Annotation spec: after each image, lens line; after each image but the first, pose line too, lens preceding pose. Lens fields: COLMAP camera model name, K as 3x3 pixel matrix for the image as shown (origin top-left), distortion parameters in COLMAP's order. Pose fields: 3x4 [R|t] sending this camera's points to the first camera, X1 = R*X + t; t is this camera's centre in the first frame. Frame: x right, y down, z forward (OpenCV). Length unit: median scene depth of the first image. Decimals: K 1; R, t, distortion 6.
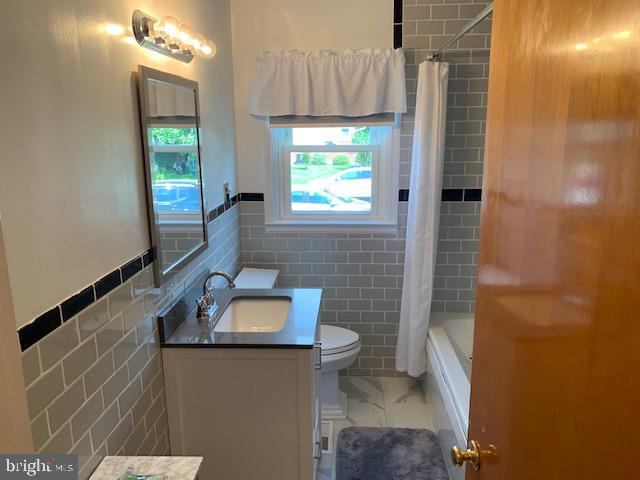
lens RADIAL K [[487.0, 0, 319.9], [0, 487.0, 235.6], [0, 0, 1]] dist [0.063471, -0.094937]
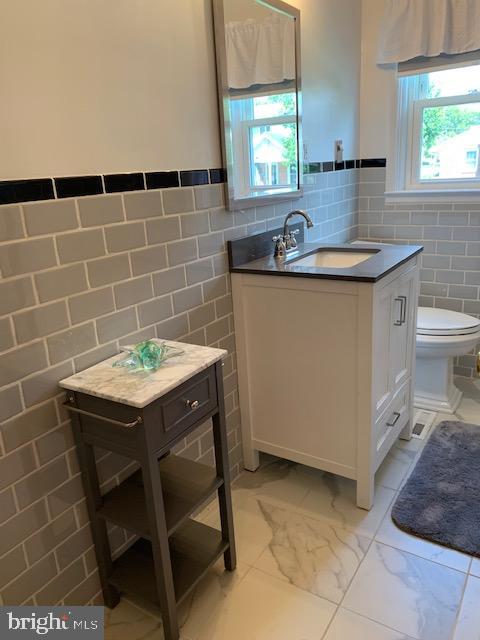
lens RADIAL K [[487.0, 0, 243.7], [0, 487.0, 317.4], [0, 0, 1]] dist [0.063471, -0.094937]
pose [[0.873384, 0.107038, -0.475124, 0.132753], [-0.061441, 0.991971, 0.110534, 0.137912], [0.483141, -0.067347, 0.872949, 0.074060]]
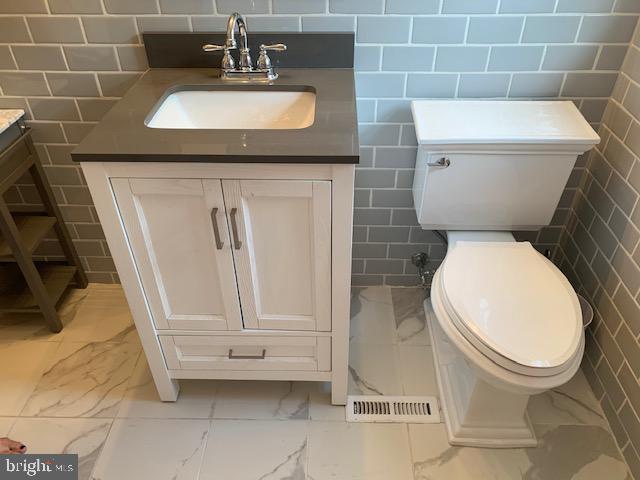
lens RADIAL K [[487.0, 0, 319.9], [0, 487.0, 235.6], [0, 0, 1]] dist [0.063471, -0.094937]
pose [[0.044557, 0.609851, -0.791262, 0.339331], [-0.217121, 0.779028, 0.588196, -0.070685], [0.975127, 0.145592, 0.167123, 0.781321]]
